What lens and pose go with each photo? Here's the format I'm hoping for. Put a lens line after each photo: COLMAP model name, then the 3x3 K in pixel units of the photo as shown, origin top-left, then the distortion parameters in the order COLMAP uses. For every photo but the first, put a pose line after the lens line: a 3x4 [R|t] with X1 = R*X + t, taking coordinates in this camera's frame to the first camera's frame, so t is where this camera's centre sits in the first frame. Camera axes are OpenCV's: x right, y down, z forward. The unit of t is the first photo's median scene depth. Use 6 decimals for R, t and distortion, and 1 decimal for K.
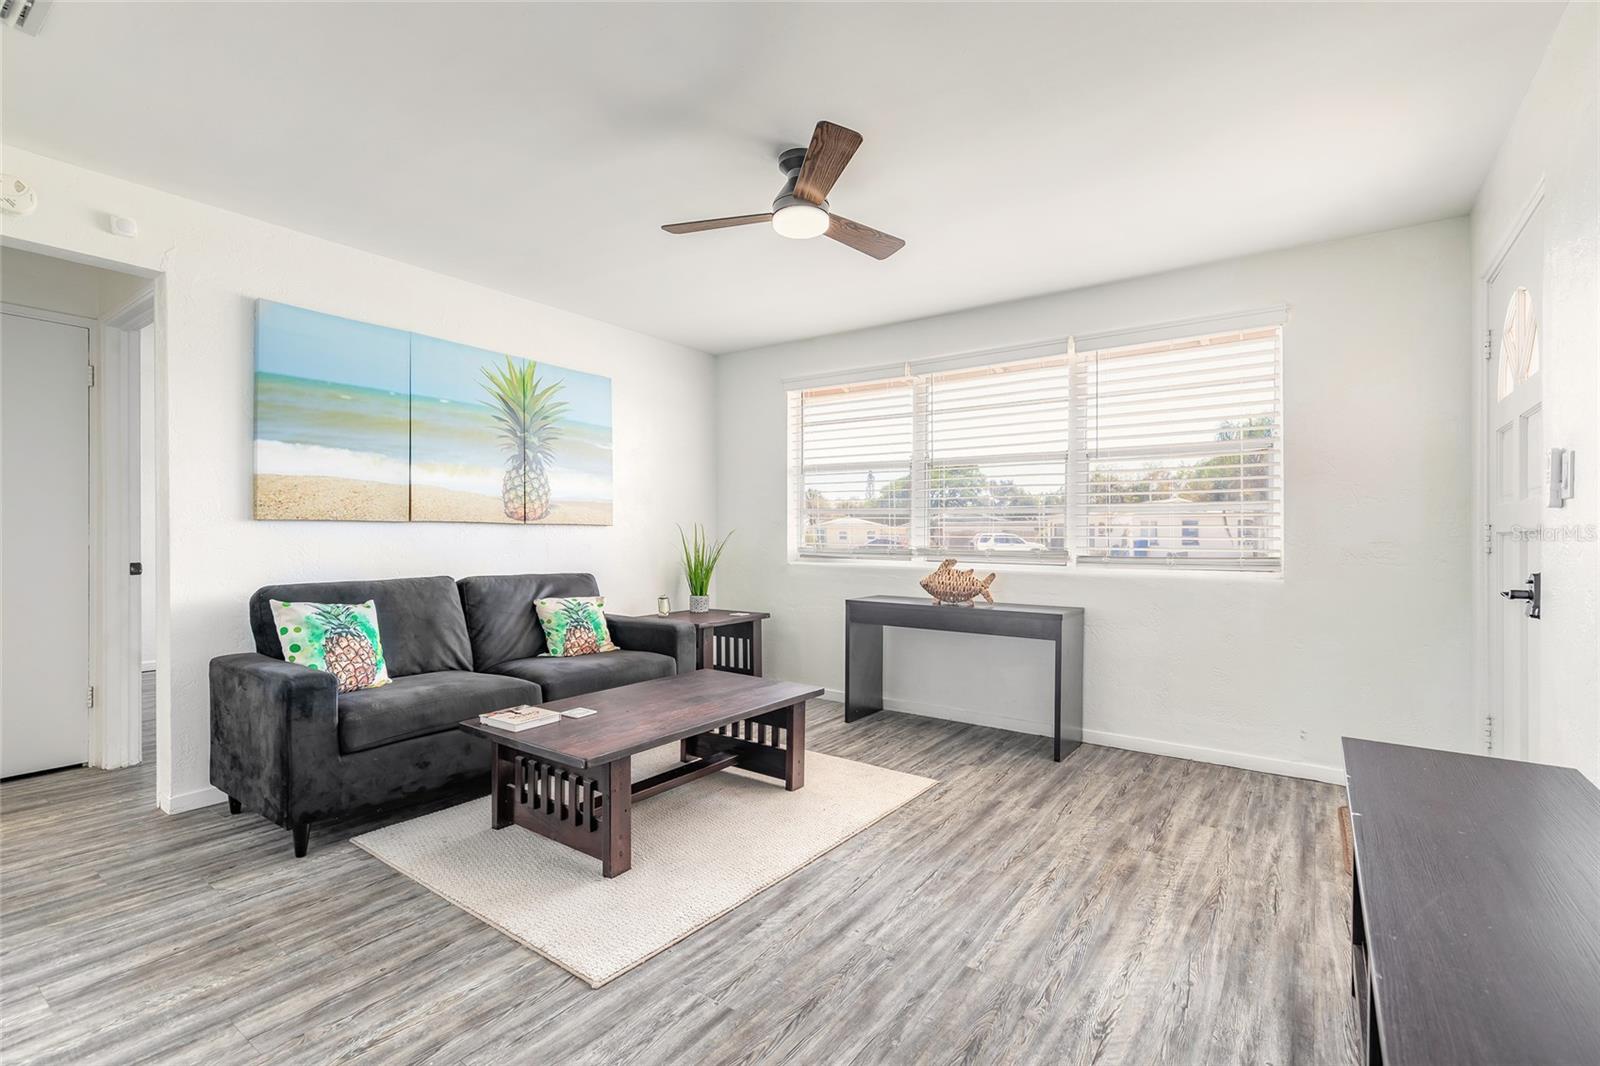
lens RADIAL K [[729.2, 0, 796.6], [0, 729.2, 536.2], [0, 0, 1]] dist [0.007370, 0.000752]
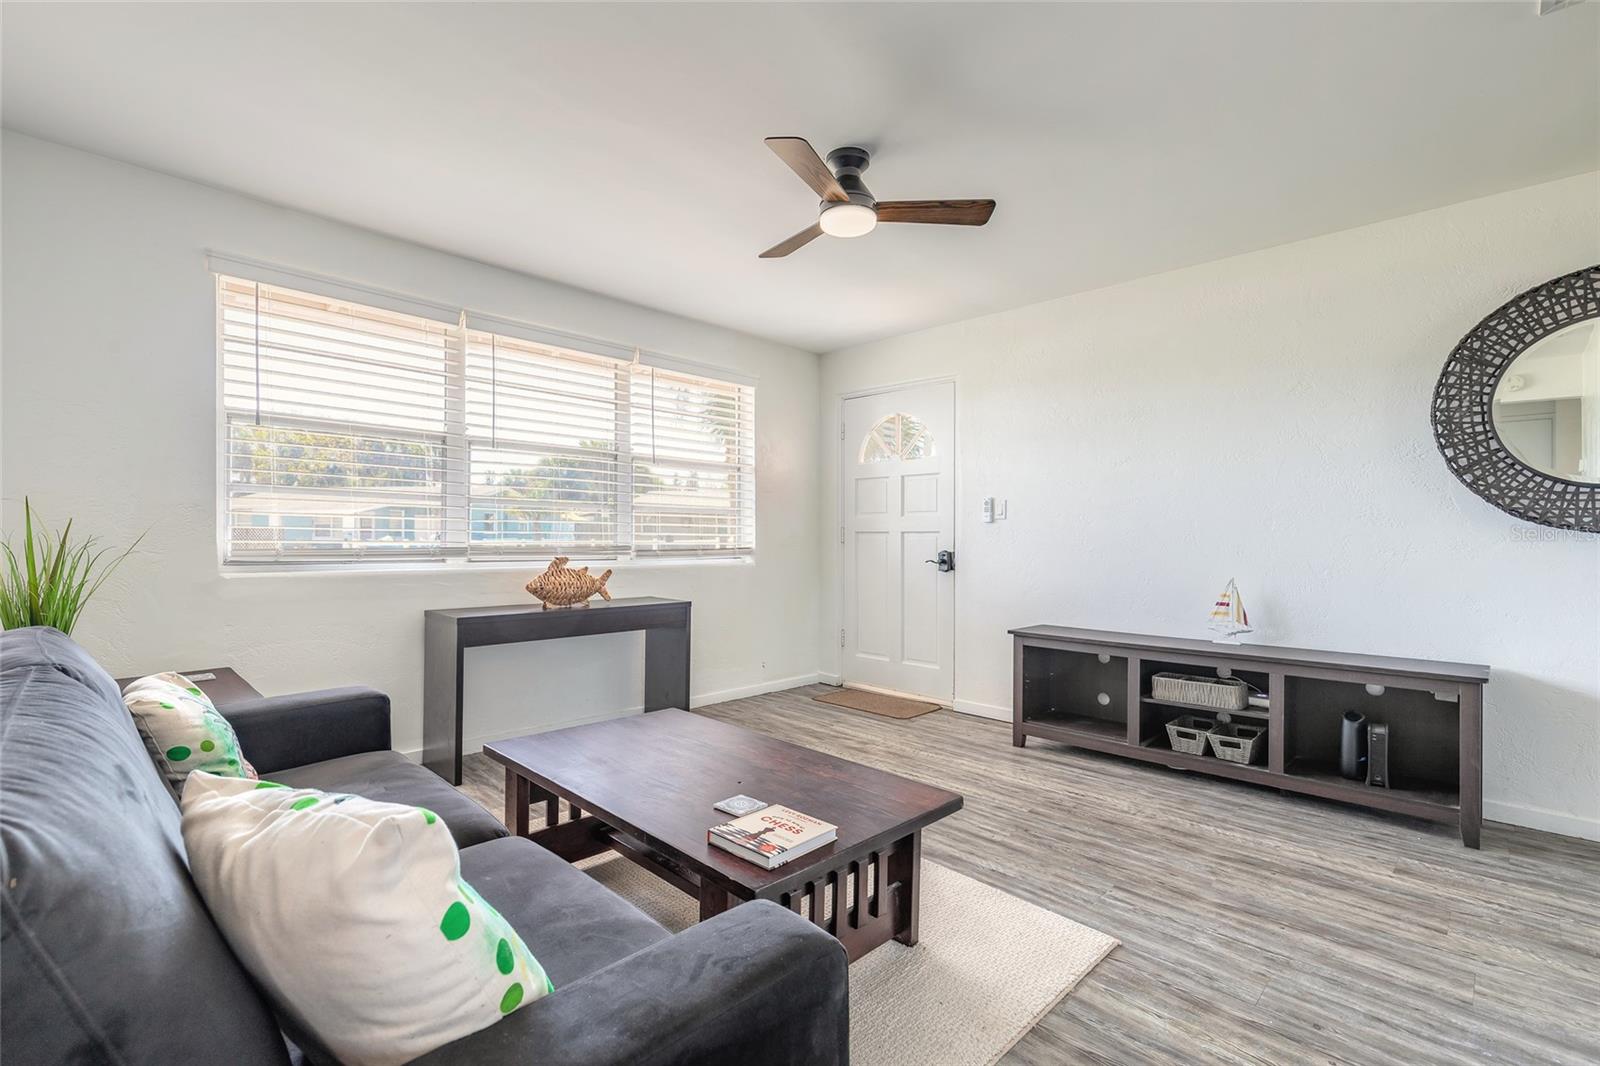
lens RADIAL K [[729.2, 0, 794.0], [0, 729.2, 540.0], [0, 0, 1]] dist [0.007370, 0.000752]
pose [[0.147593, -0.010048, 0.988997, -0.823602], [-0.006325, 0.999918, 0.011103, -0.002239], [-0.989028, -0.007894, 0.147517, 0.760516]]
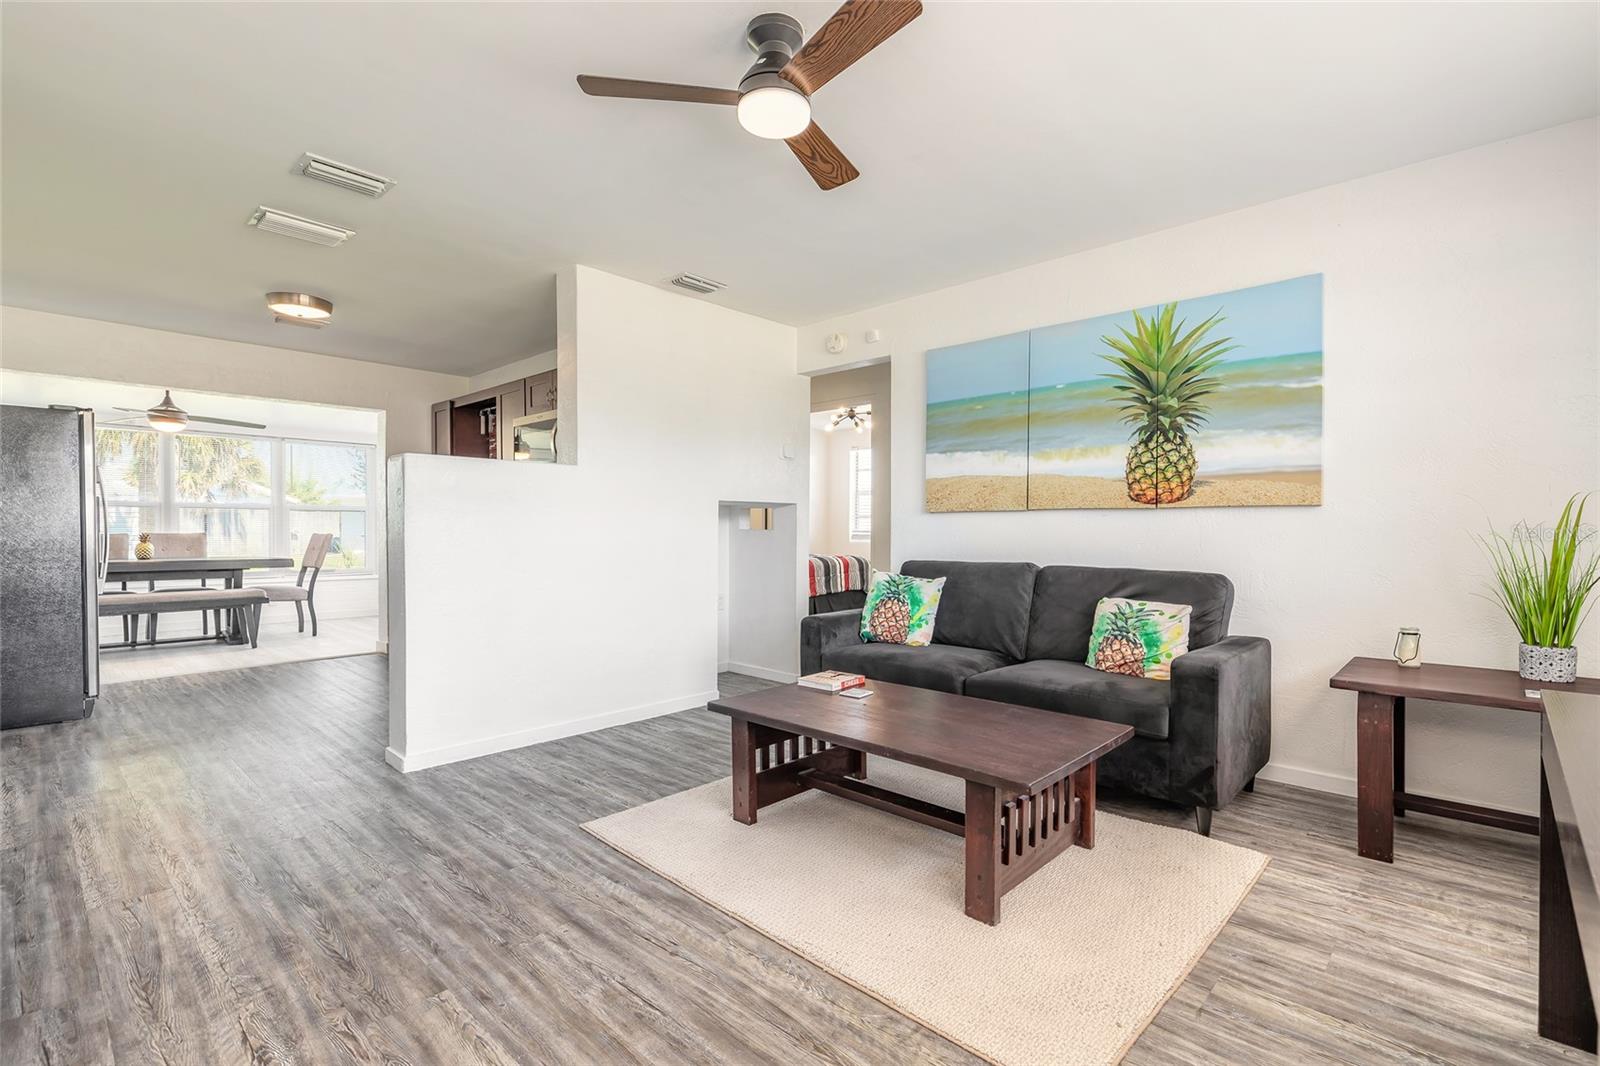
lens RADIAL K [[729.2, 0, 797.6], [0, 729.2, 535.2], [0, 0, 1]] dist [0.007370, 0.000752]
pose [[-0.129959, 0.004703, -0.991508, 0.643376], [-0.001334, 0.999987, 0.004919, 0.013084], [0.991518, 0.001962, -0.129951, 0.928800]]
